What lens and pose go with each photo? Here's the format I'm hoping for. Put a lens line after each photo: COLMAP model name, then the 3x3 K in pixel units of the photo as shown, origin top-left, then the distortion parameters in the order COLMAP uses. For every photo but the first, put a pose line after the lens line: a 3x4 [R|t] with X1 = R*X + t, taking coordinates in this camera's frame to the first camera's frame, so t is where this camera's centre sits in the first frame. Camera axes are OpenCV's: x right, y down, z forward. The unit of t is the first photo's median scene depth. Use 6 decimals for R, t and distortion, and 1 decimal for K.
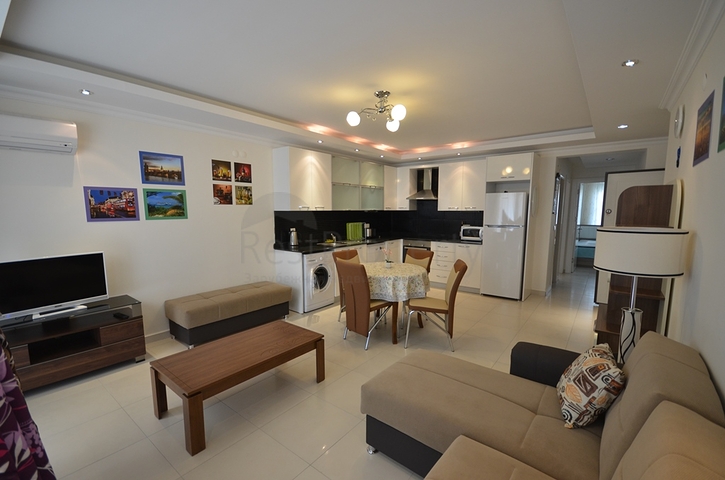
lens RADIAL K [[317.3, 0, 357.3], [0, 317.3, 245.2], [0, 0, 1]] dist [0.003580, -0.009754]
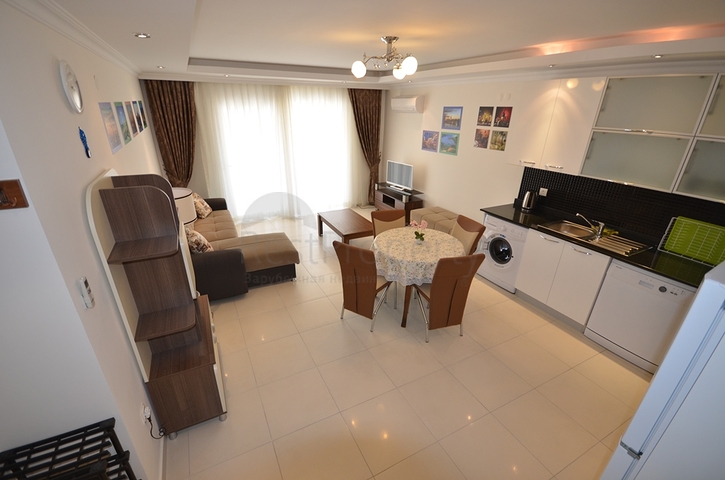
lens RADIAL K [[317.3, 0, 357.8], [0, 317.3, 250.6], [0, 0, 1]] dist [0.003580, -0.009754]
pose [[-0.427259, 0.364115, -0.827569, 0.833883], [-0.119203, 0.884645, 0.450770, -0.258930], [0.896237, 0.291245, -0.334569, 1.079197]]
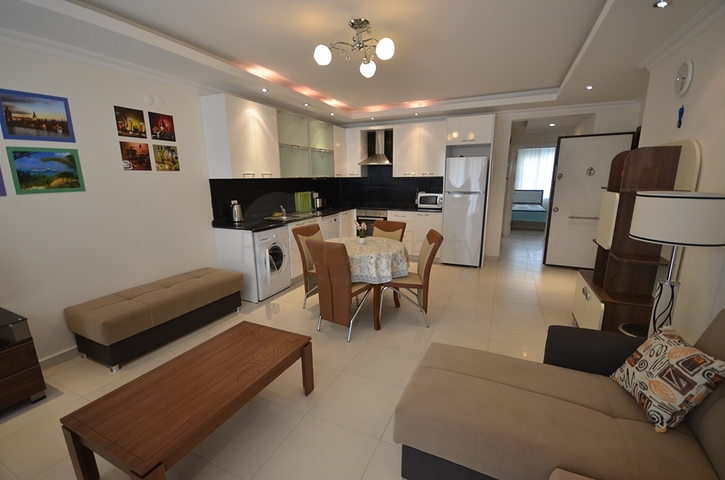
lens RADIAL K [[317.3, 0, 358.4], [0, 317.3, 247.7], [0, 0, 1]] dist [0.003580, -0.009754]
pose [[0.971961, -0.059415, 0.227513, -0.102636], [0.034900, 0.993286, 0.110299, -0.013407], [-0.232538, -0.099266, 0.967508, 0.150563]]
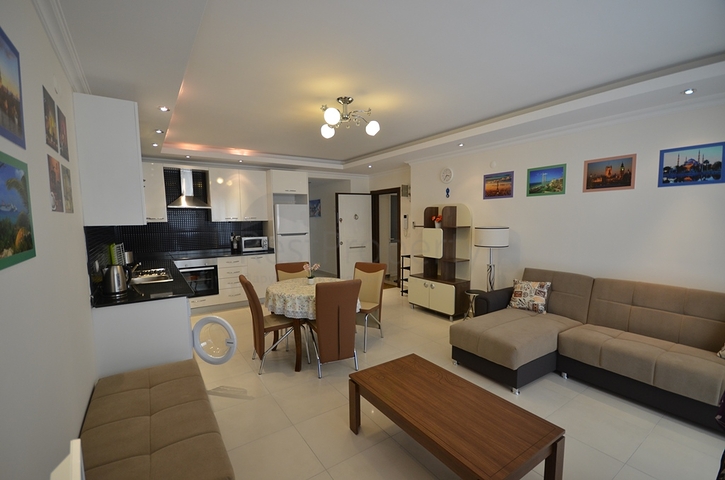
lens RADIAL K [[317.3, 0, 358.4], [0, 317.3, 245.4], [0, 0, 1]] dist [0.003580, -0.009754]
pose [[0.300558, -0.086578, 0.949826, -0.663154], [0.115931, 0.991803, 0.053720, -0.066760], [-0.946691, 0.093969, 0.308132, 0.544455]]
